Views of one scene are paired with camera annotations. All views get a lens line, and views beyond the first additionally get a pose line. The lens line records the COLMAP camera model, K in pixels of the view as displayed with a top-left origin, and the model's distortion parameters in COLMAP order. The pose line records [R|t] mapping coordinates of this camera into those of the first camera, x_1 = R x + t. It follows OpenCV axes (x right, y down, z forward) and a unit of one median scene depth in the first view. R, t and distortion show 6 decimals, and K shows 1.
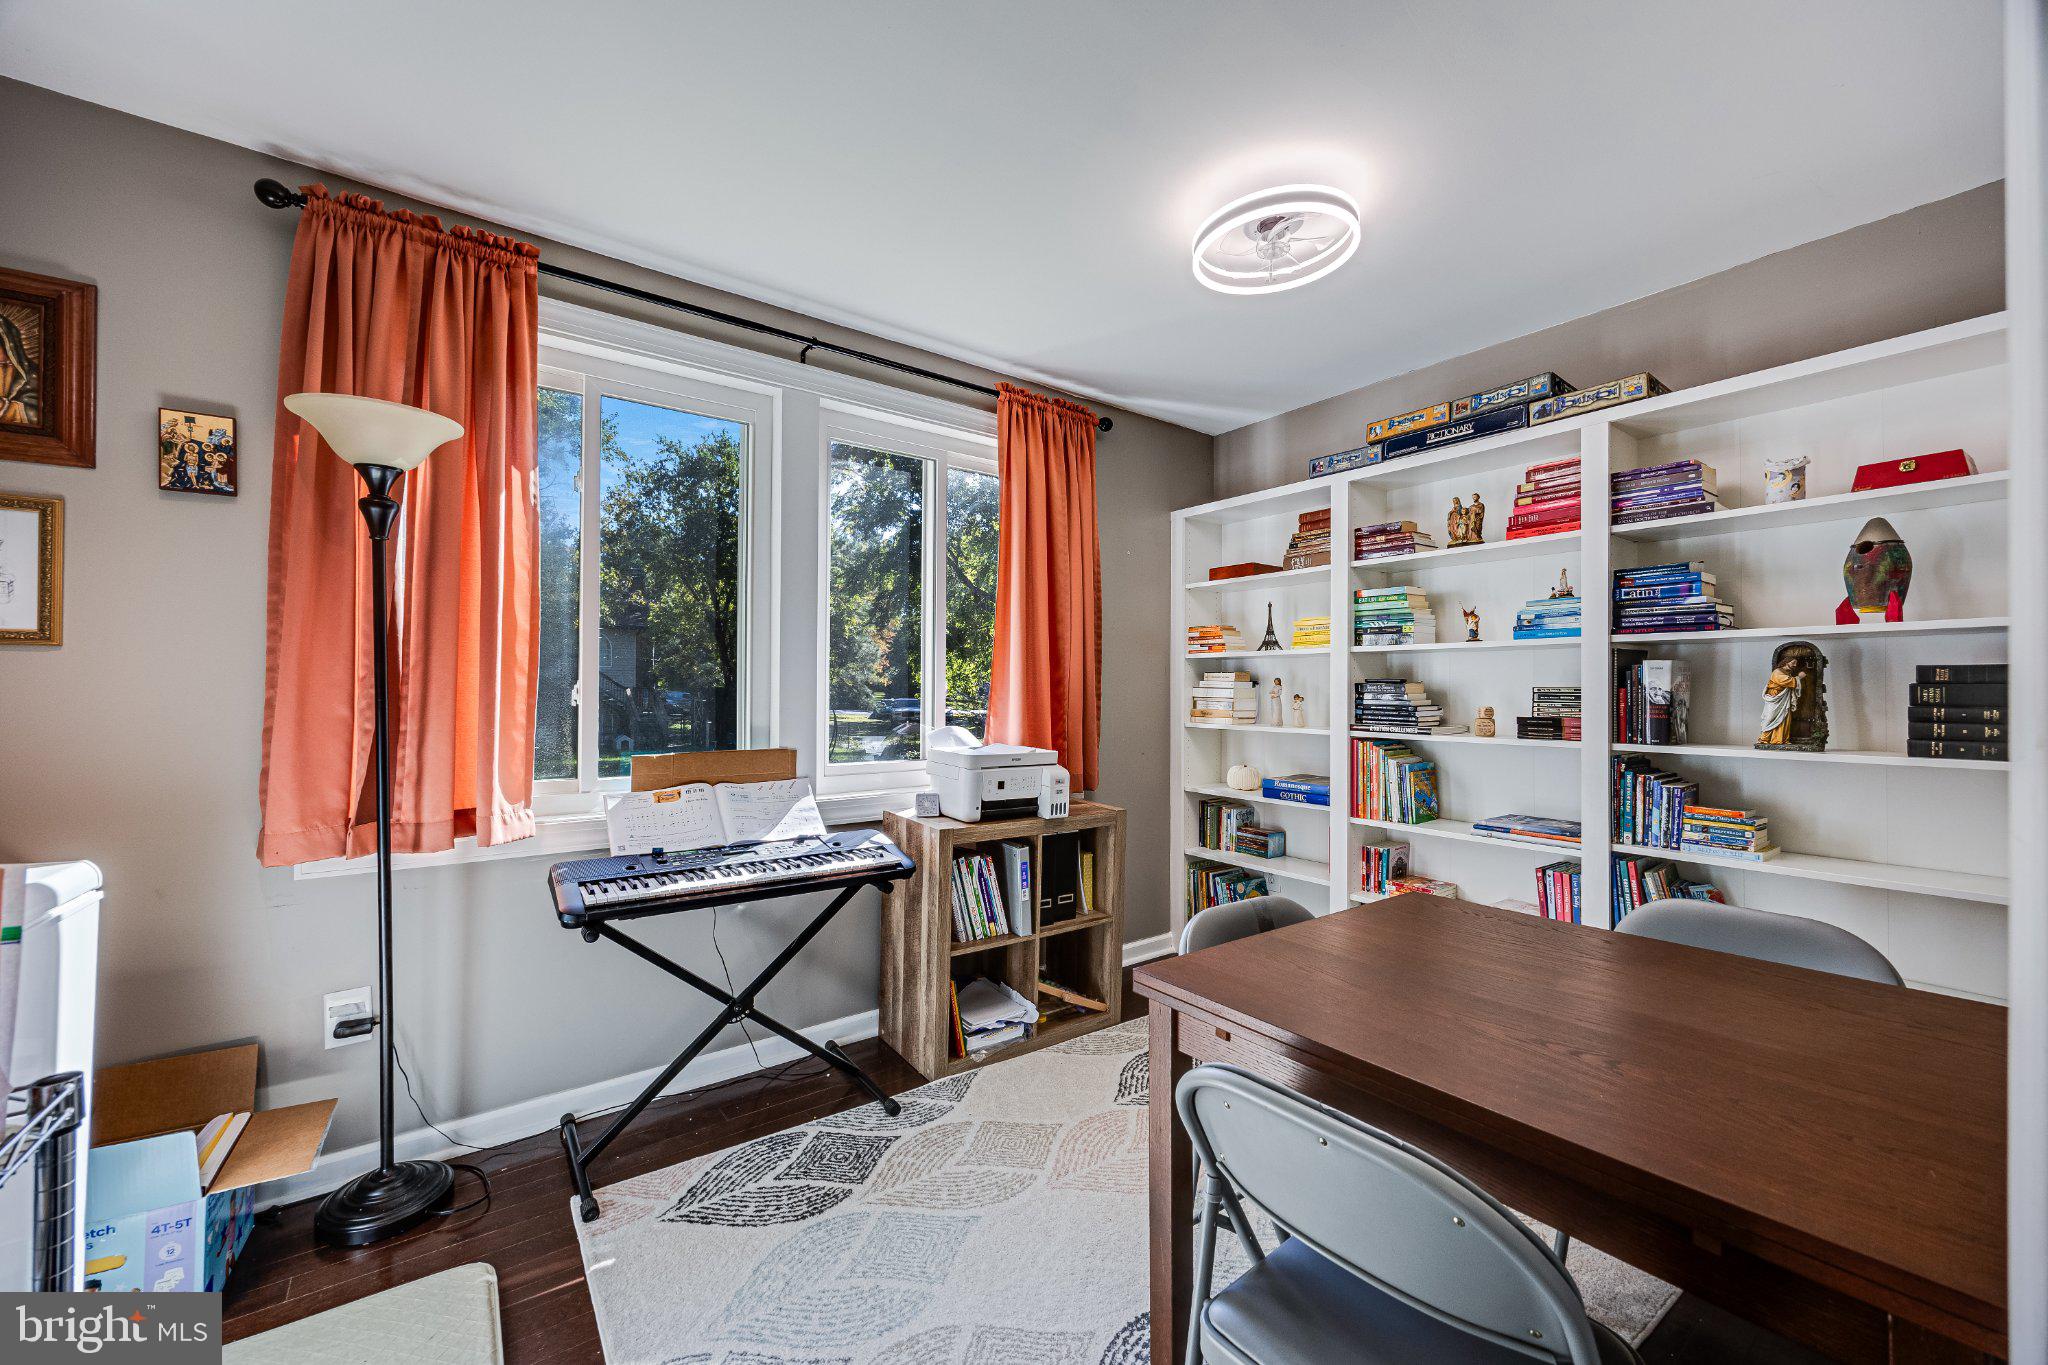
lens RADIAL K [[794.1, 0, 1023.4], [0, 794.1, 683.6], [0, 0, 1]] dist [-0.002106, 0.000226]
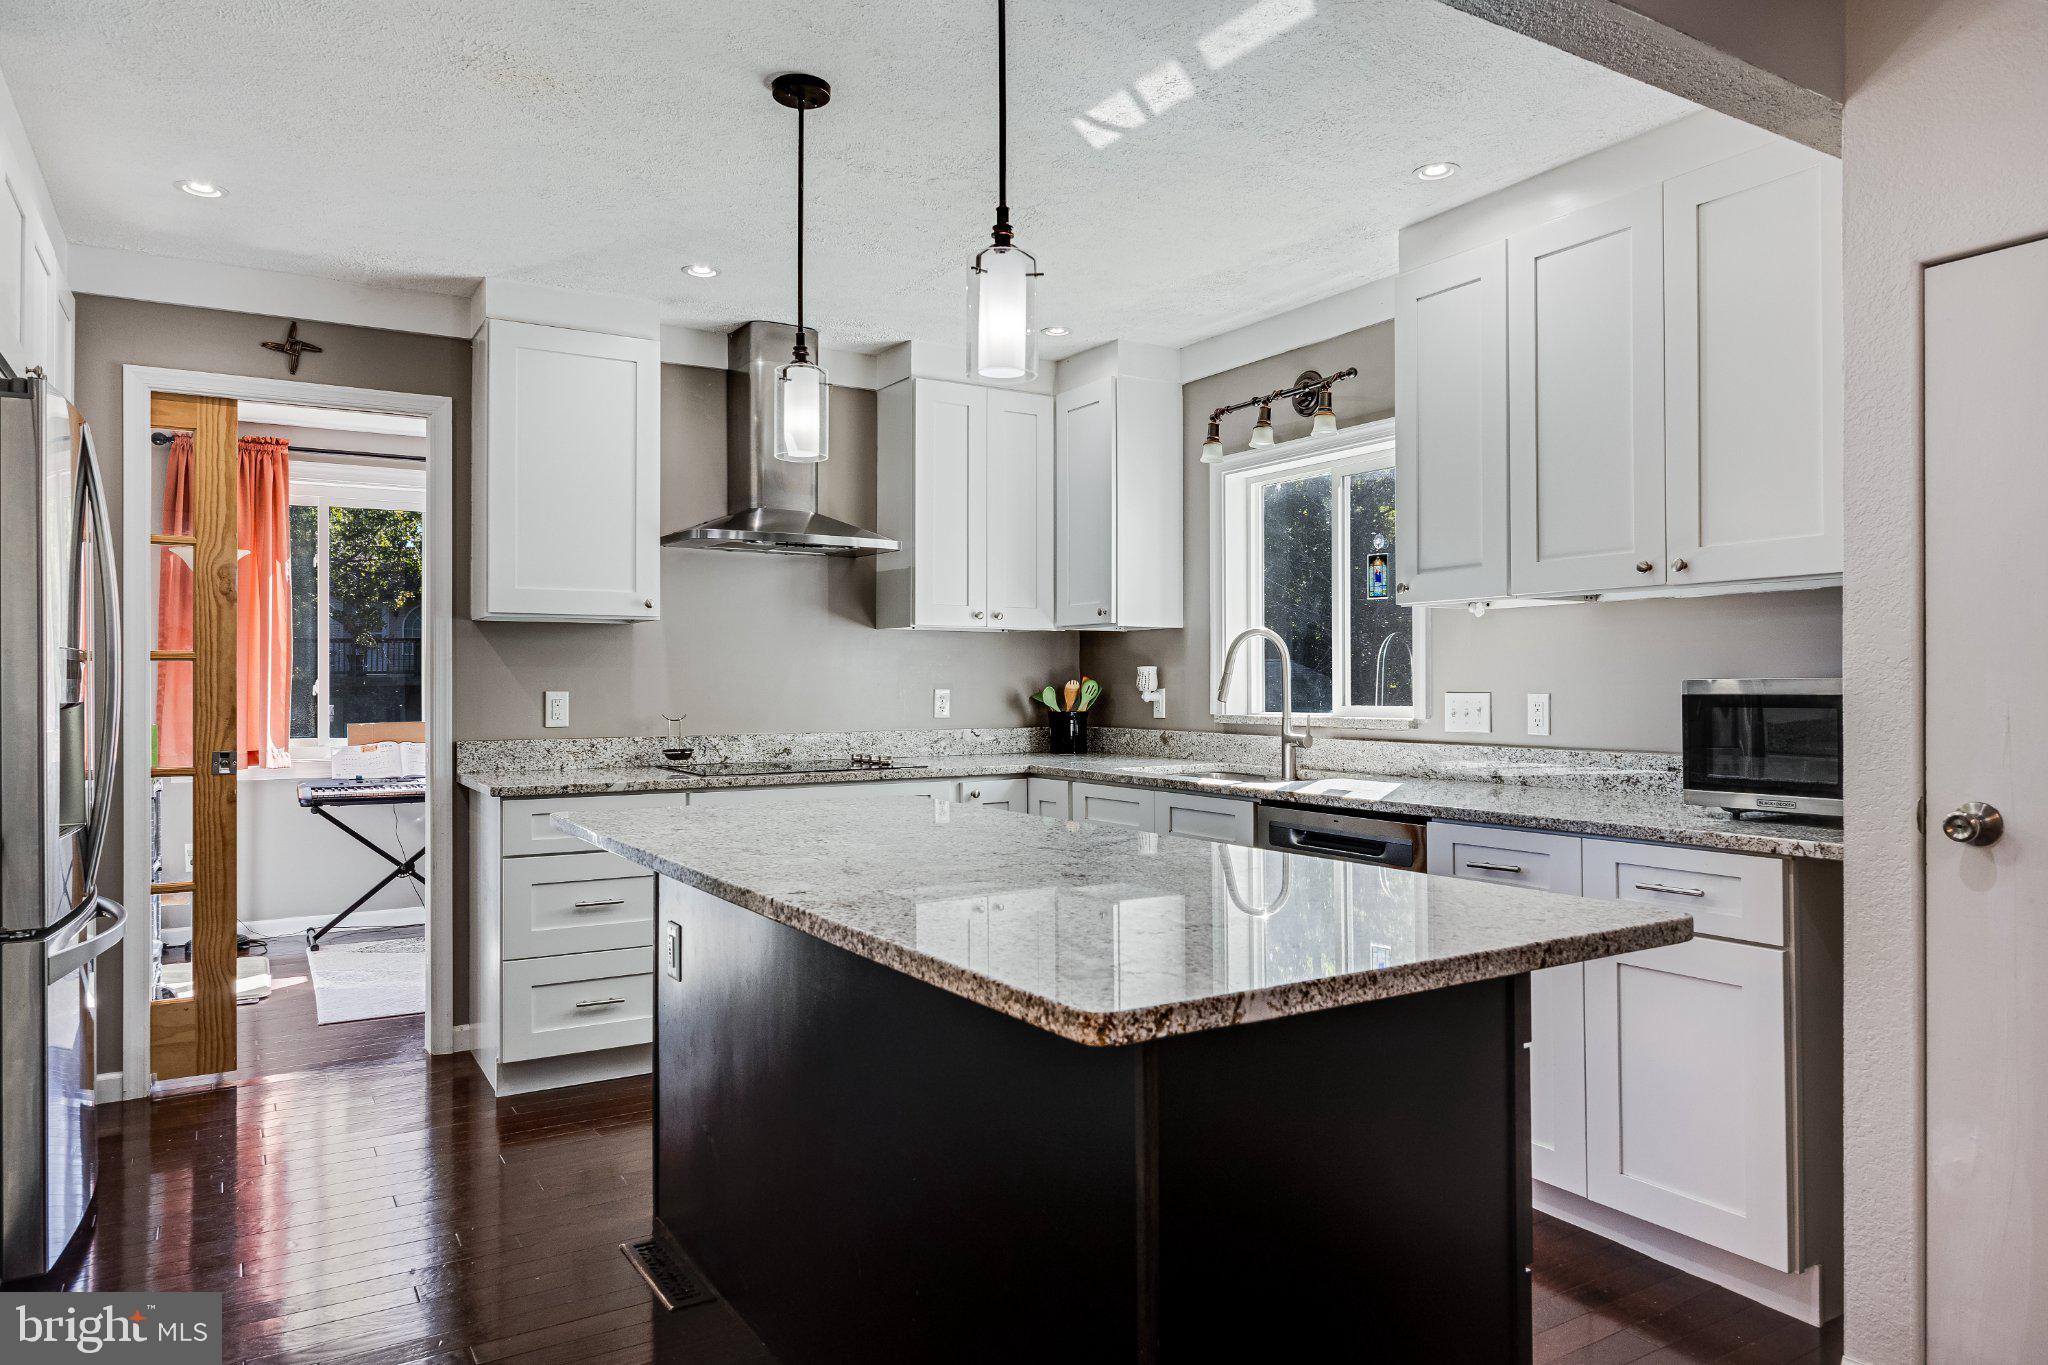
lens RADIAL K [[1305.1, 0, 1021.7], [0, 1305.1, 673.4], [0, 0, 1]] dist [-0.003047, 0.003869]
pose [[0.996618, -0.009054, -0.081673, 1.270406], [0.009395, 0.999949, 0.003790, -0.014686], [0.081634, -0.004544, 0.996652, -1.796206]]
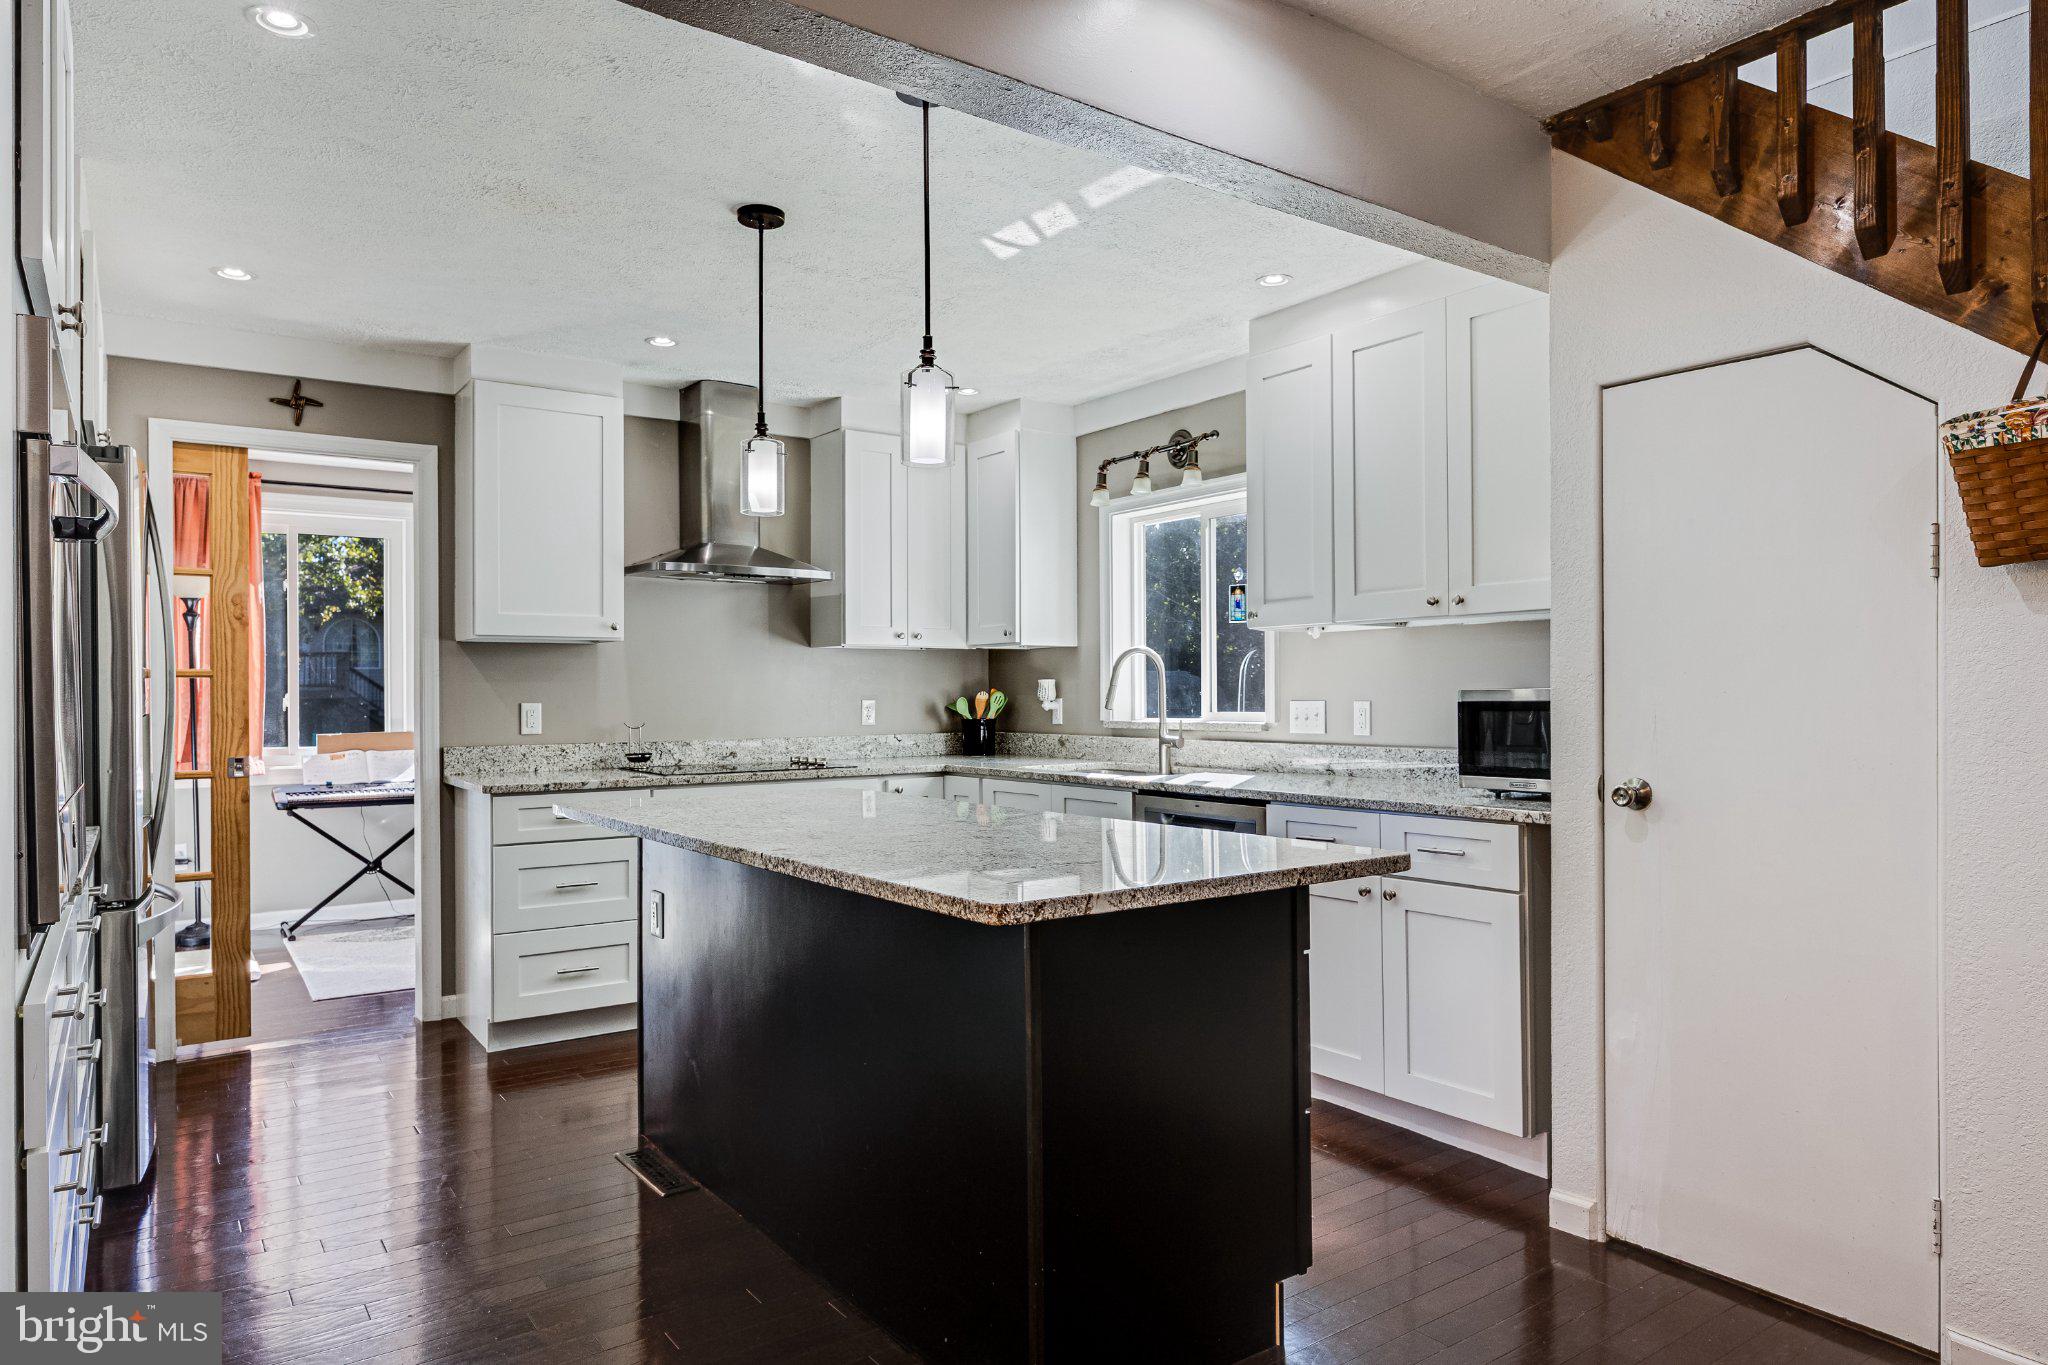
lens RADIAL K [[1258.7, 0, 1019.0], [0, 1258.7, 692.4], [0, 0, 1]] dist [0.001297, -0.002116]
pose [[0.999823, -0.012113, -0.014406, 1.283213], [0.012268, 0.999868, 0.010666, -0.018145], [0.014275, -0.010841, 0.999839, -2.061648]]
